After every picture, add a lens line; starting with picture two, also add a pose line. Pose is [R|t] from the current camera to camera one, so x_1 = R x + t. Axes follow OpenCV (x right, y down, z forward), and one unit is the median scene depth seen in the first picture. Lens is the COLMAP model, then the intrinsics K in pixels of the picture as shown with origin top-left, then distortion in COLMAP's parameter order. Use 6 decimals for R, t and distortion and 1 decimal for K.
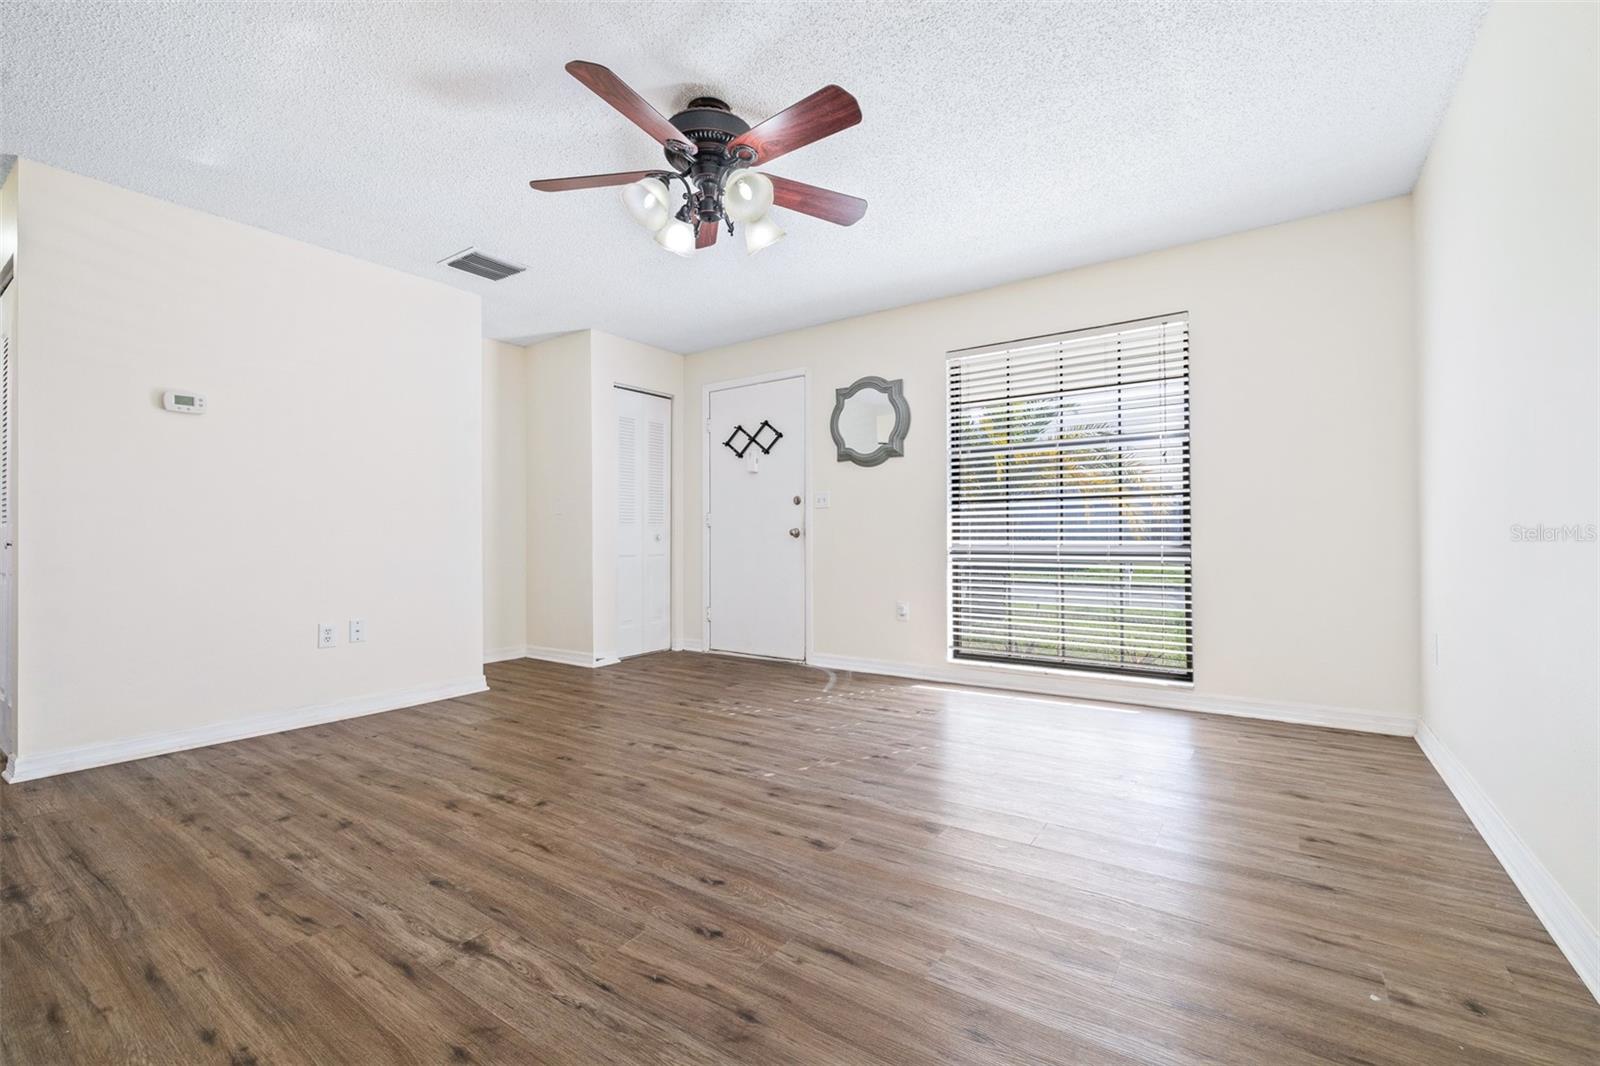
lens RADIAL K [[677.6, 0, 800.0], [0, 677.6, 533.0], [0, 0, 1]] dist [-0.000814, -0.000768]
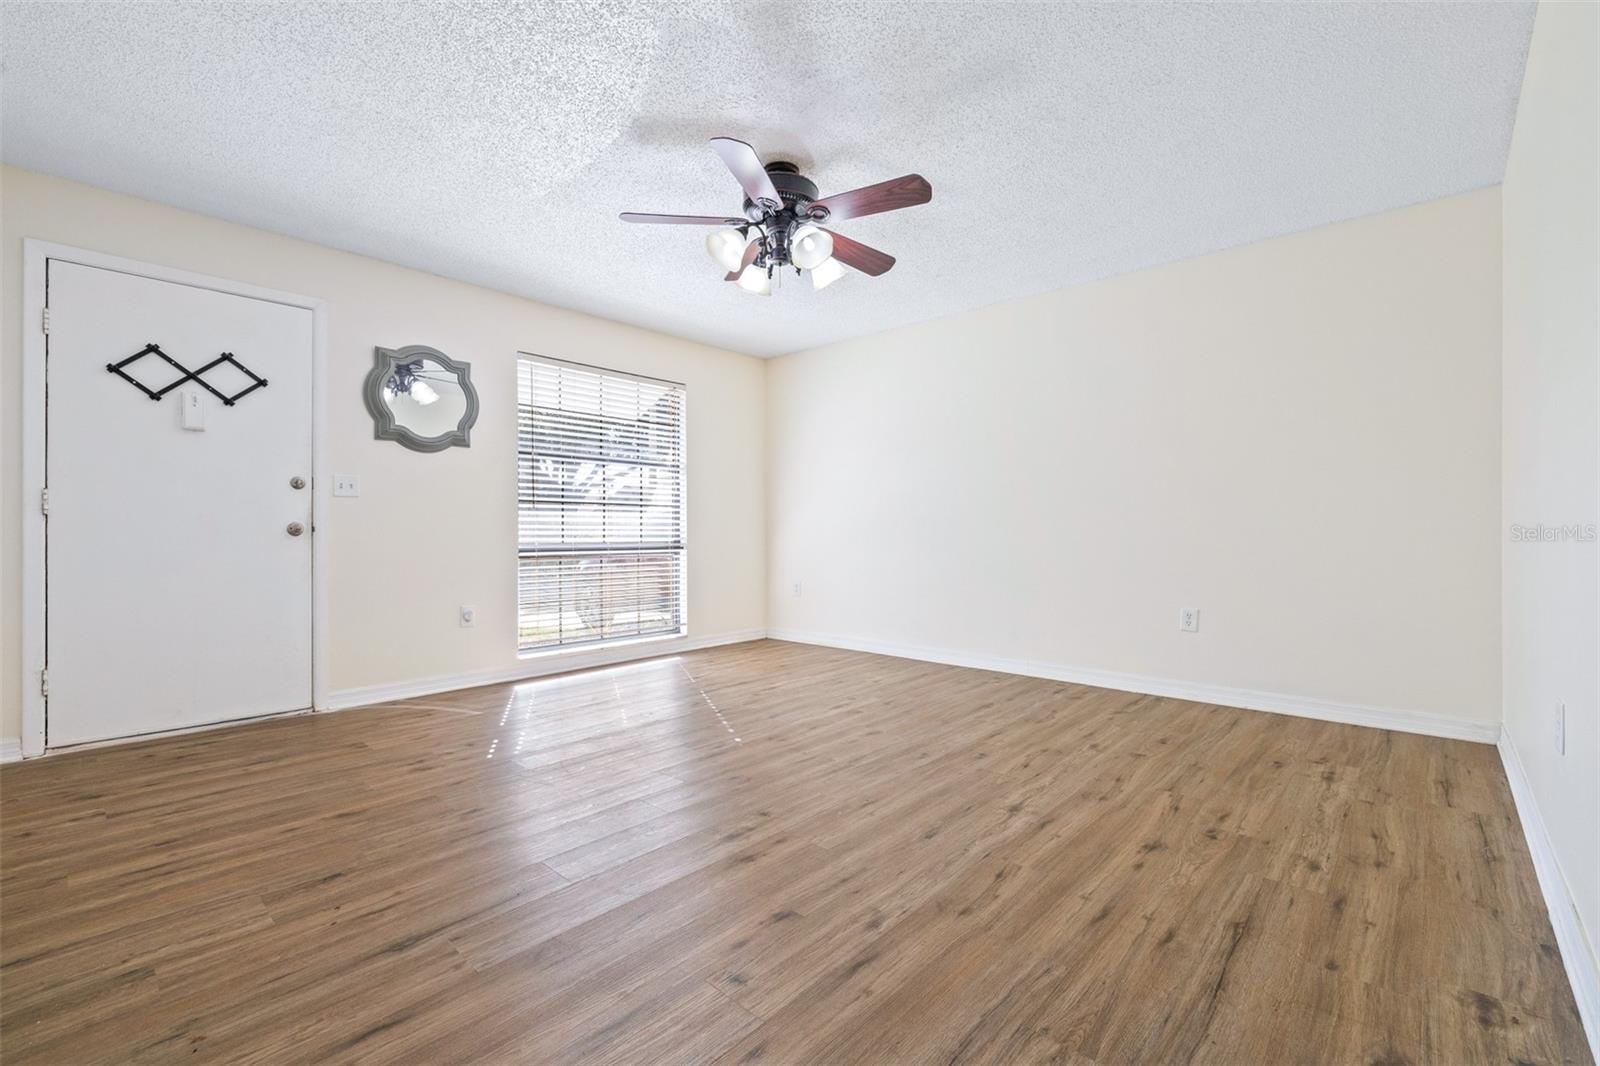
lens RADIAL K [[683.1, 0, 791.6], [0, 683.1, 529.5], [0, 0, 1]] dist [0.001257, -0.000654]
pose [[0.146195, 0.009505, 0.989210, -1.164790], [-0.005499, 0.999946, -0.008795, 0.006752], [-0.989240, -0.004154, 0.146240, 0.720237]]
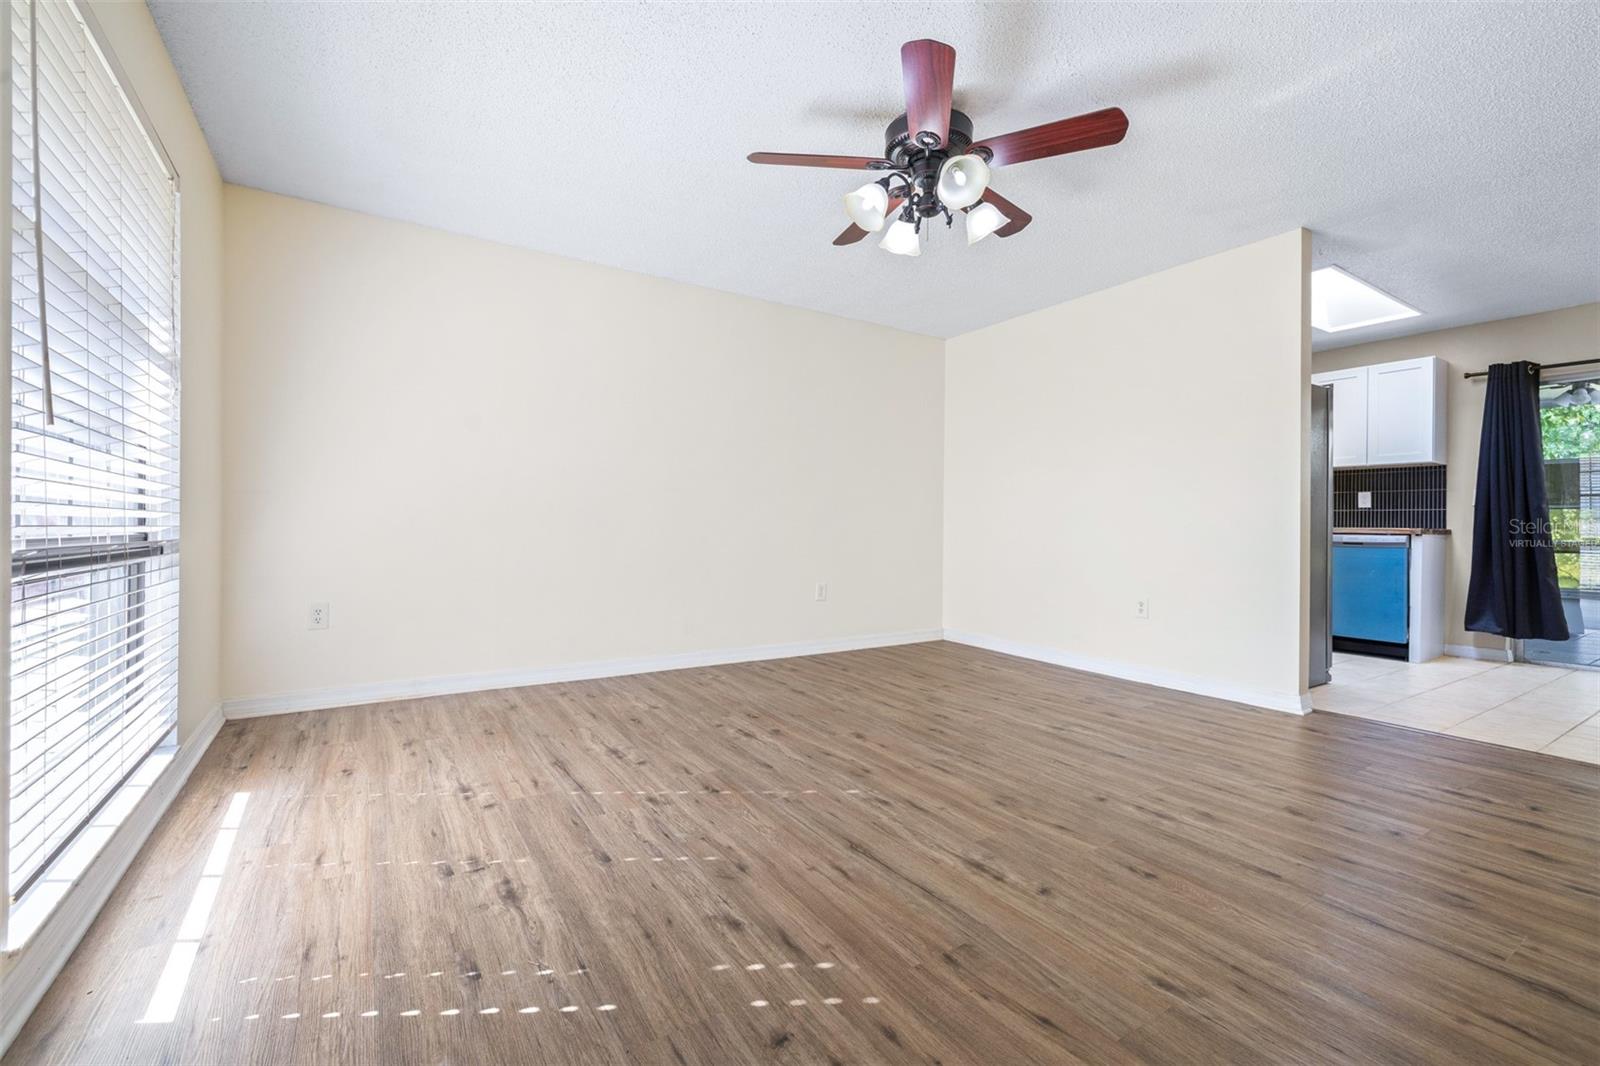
lens RADIAL K [[691.1, 0, 798.5], [0, 691.1, 524.9], [0, 0, 1]] dist [0.001307, -0.000382]
pose [[-0.923615, -0.001355, 0.383319, -0.315791], [-0.005975, 0.999923, -0.010864, 0.018080], [-0.383275, -0.012324, -0.923552, 1.824096]]
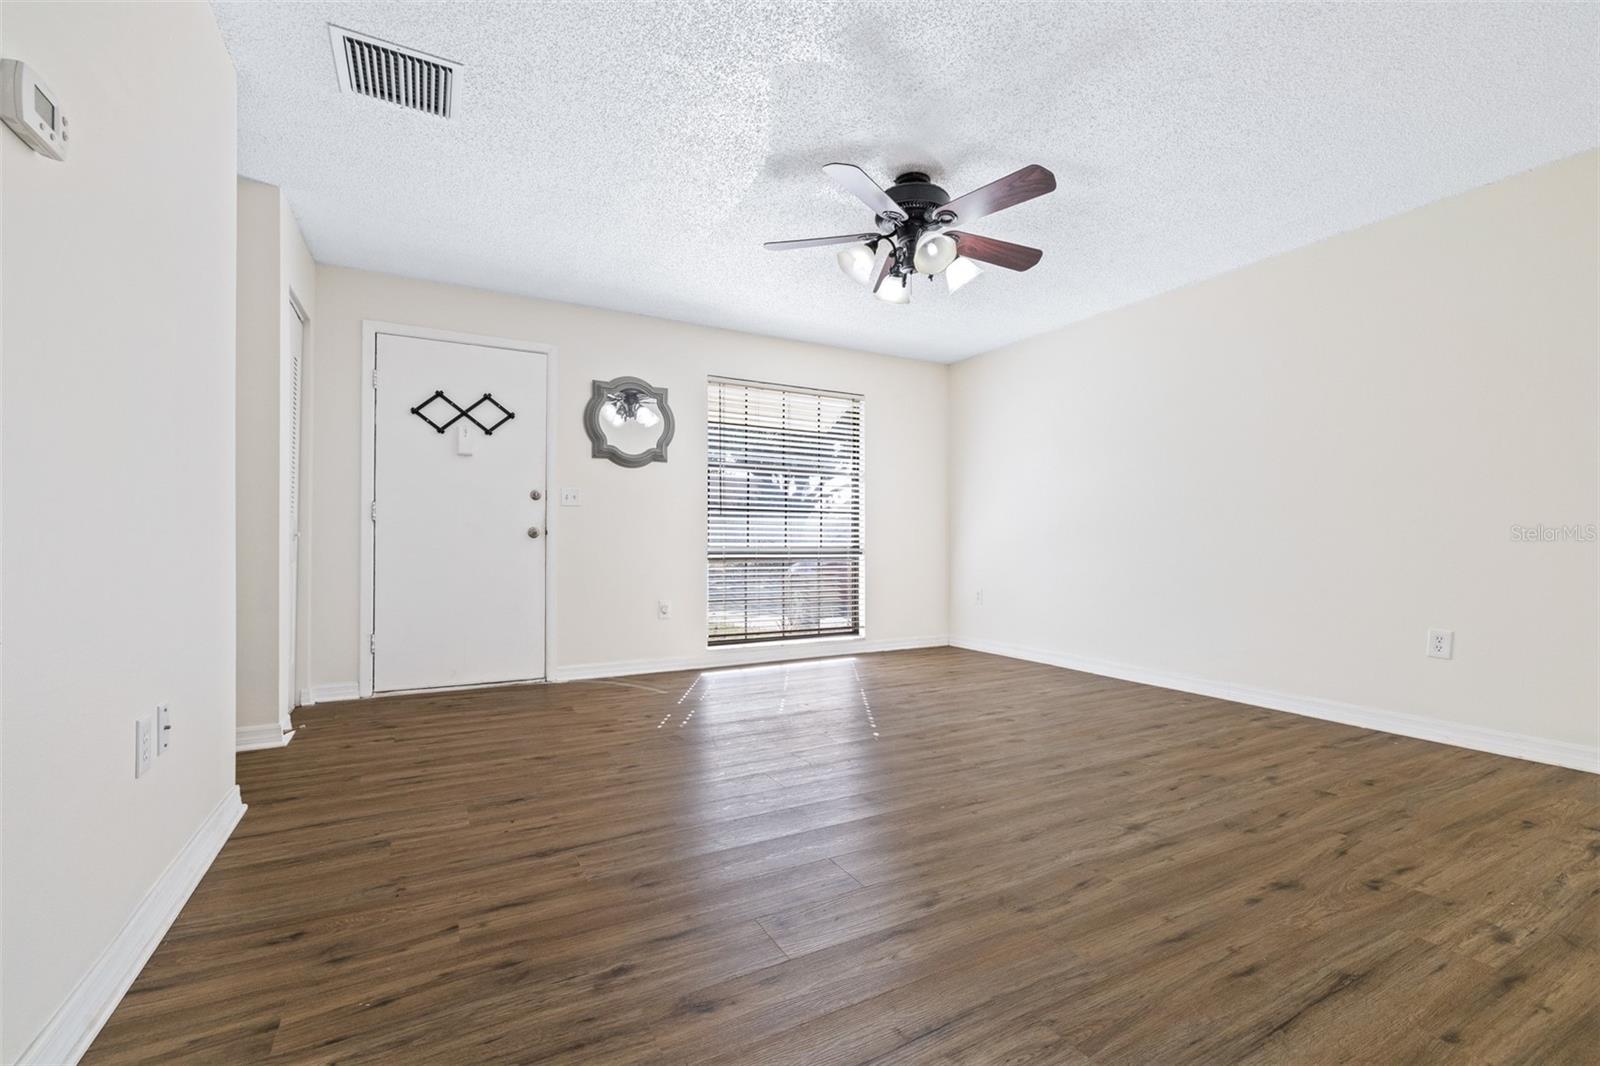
lens RADIAL K [[685.9, 0, 797.5], [0, 685.9, 539.7], [0, 0, 1]] dist [0.000970, -0.000172]
pose [[0.454478, 0.012344, 0.890673, -1.172354], [-0.011831, 0.999899, -0.007820, 0.022105], [-0.890680, -0.006984, 0.454578, 0.556510]]
